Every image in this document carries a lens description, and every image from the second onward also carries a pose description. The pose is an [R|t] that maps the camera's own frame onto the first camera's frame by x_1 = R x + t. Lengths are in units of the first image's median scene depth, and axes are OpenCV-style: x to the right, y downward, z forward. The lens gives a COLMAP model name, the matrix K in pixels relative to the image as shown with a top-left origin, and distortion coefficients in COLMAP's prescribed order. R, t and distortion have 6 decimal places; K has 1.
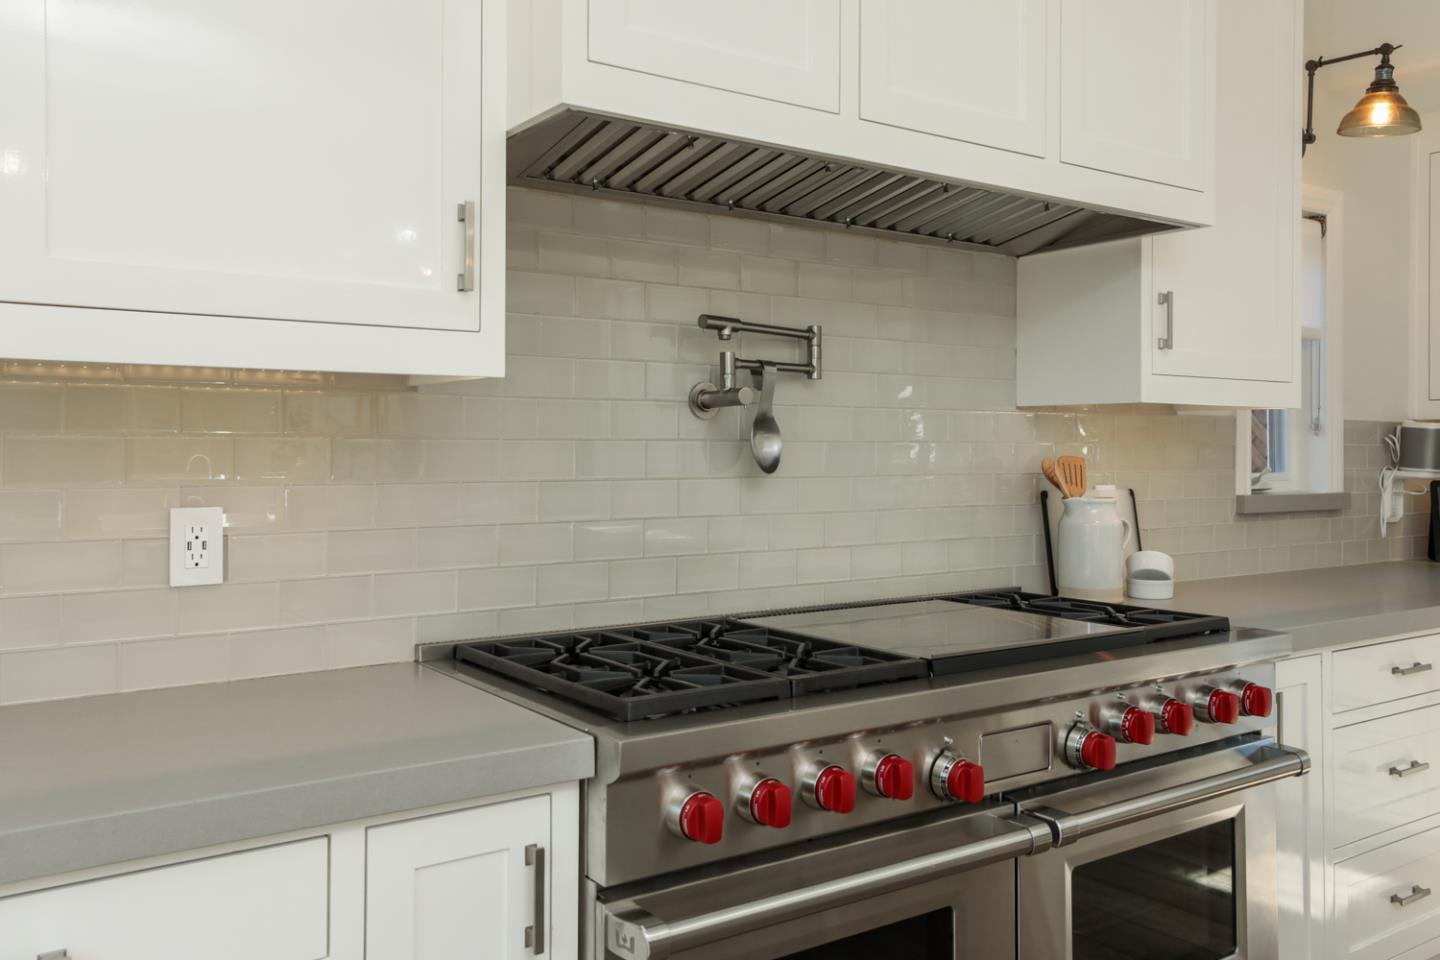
lens RADIAL K [[1186.2, 0, 720.2], [0, 1186.2, 436.7], [0, 0, 1]] dist [0.024788, 0.012002]
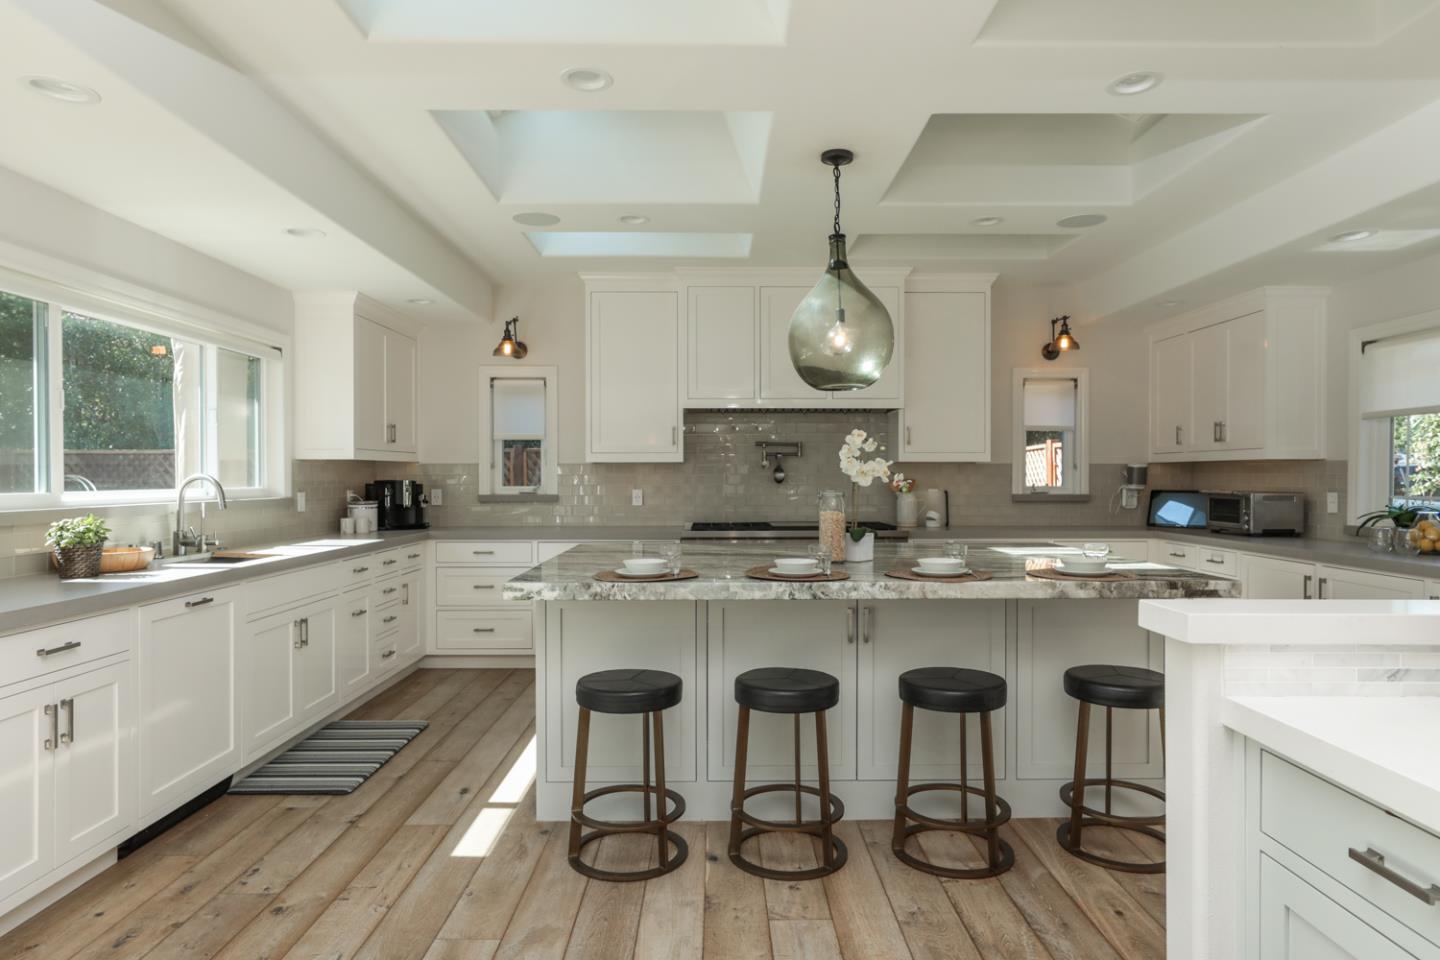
lens RADIAL K [[864.7, 0, 720.0], [0, 864.7, 480.0], [0, 0, 1]] dist [0.006922, 0.000492]
pose [[0.819658, -0.001098, -0.572852, 1.003182], [0.008571, 0.999910, 0.010348, -0.006573], [0.572789, -0.013392, 0.819594, -0.915016]]
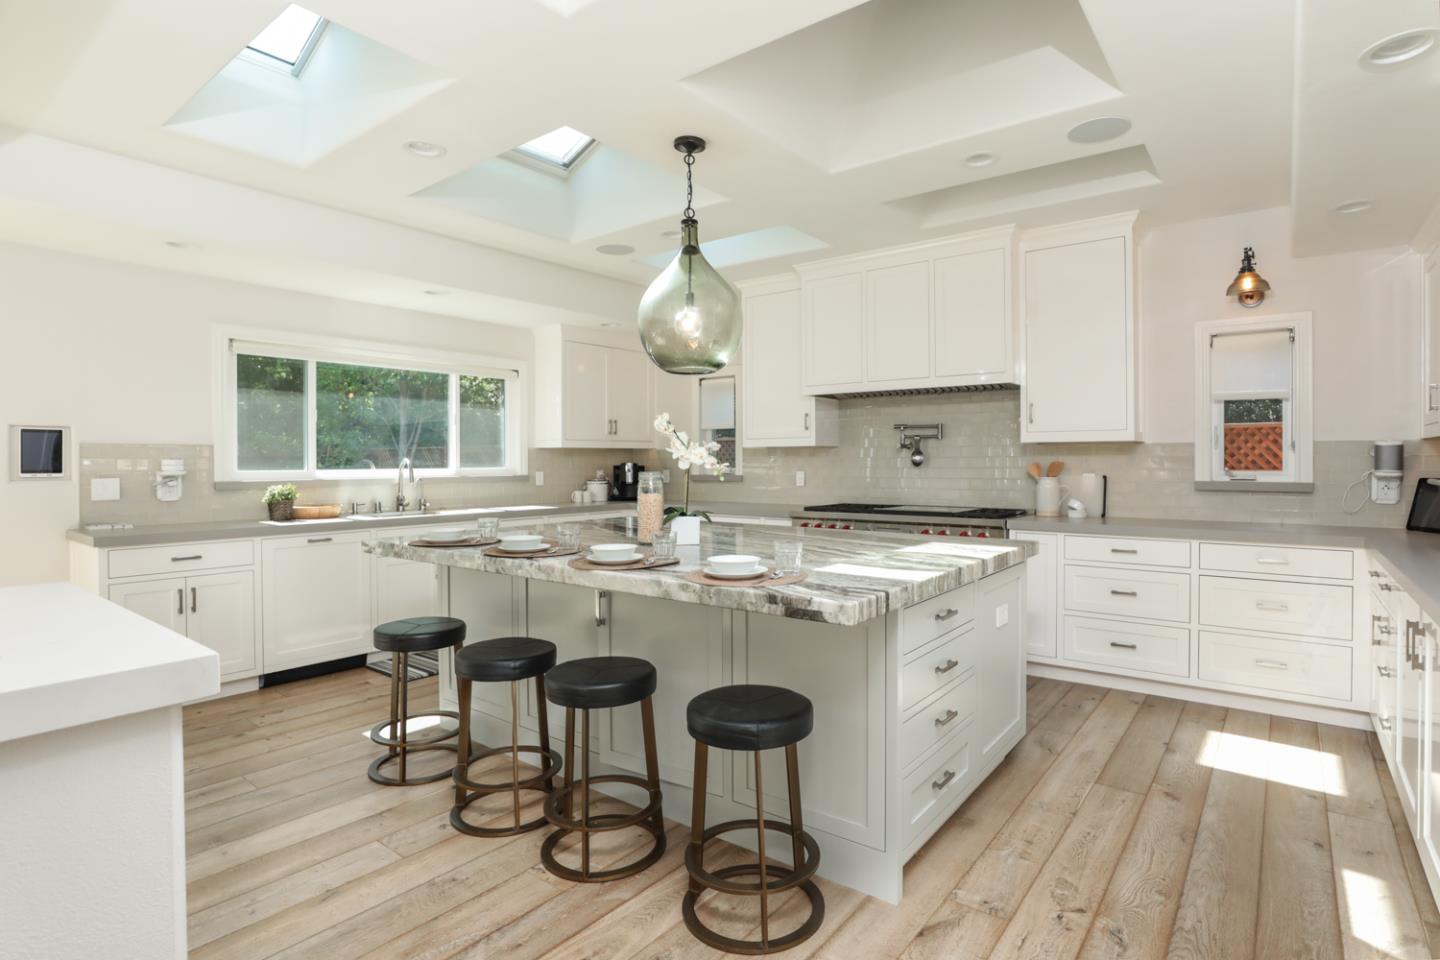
lens RADIAL K [[742.9, 0, 743.8], [0, 742.9, 468.2], [0, 0, 1]] dist [-0.032756, 0.012618]
pose [[0.296089, 0.006821, -0.955136, 1.433193], [0.012470, 0.999862, 0.011006, 0.003466], [0.955079, -0.015169, 0.295963, -0.118342]]
